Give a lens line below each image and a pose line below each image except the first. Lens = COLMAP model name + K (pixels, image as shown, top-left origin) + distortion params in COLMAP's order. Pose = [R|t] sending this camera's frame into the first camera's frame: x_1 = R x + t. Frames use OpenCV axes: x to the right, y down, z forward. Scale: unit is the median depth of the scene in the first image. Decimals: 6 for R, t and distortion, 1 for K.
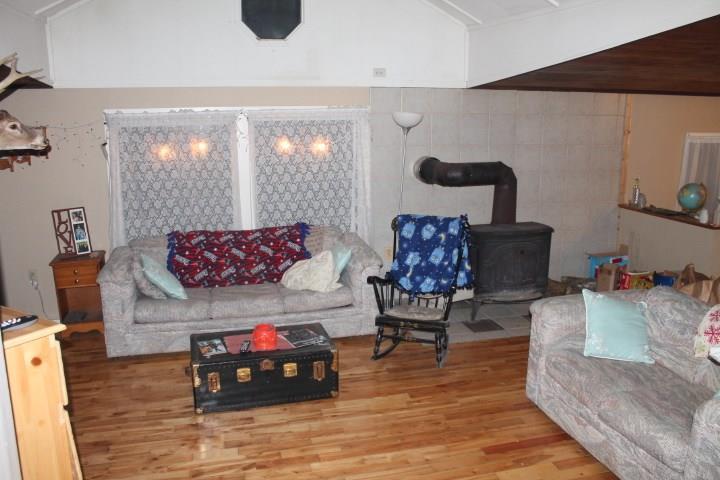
lens RADIAL K [[603.1, 0, 360.0], [0, 603.1, 240.0], [0, 0, 1]] dist [-0.069113, 0.001663]
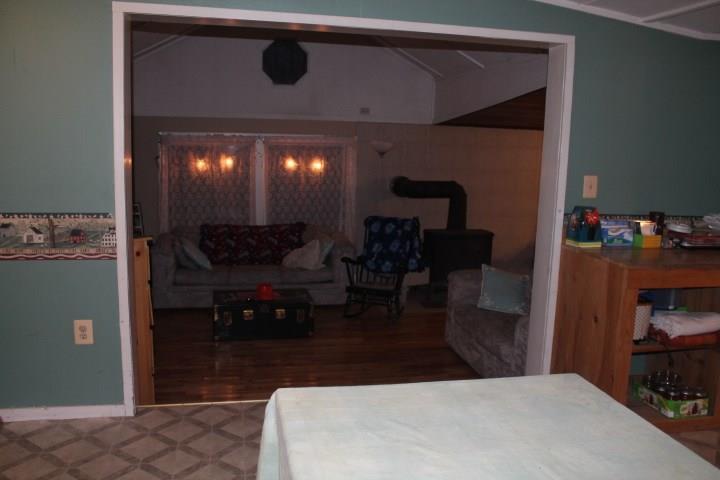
lens RADIAL K [[603.1, 0, 360.0], [0, 603.1, 240.0], [0, 0, 1]] dist [-0.069113, 0.001663]
pose [[0.998342, 0.038940, -0.042387, 0.103262], [-0.041042, 0.997910, -0.049908, 0.082029], [0.040355, 0.051565, 0.997854, -0.356924]]
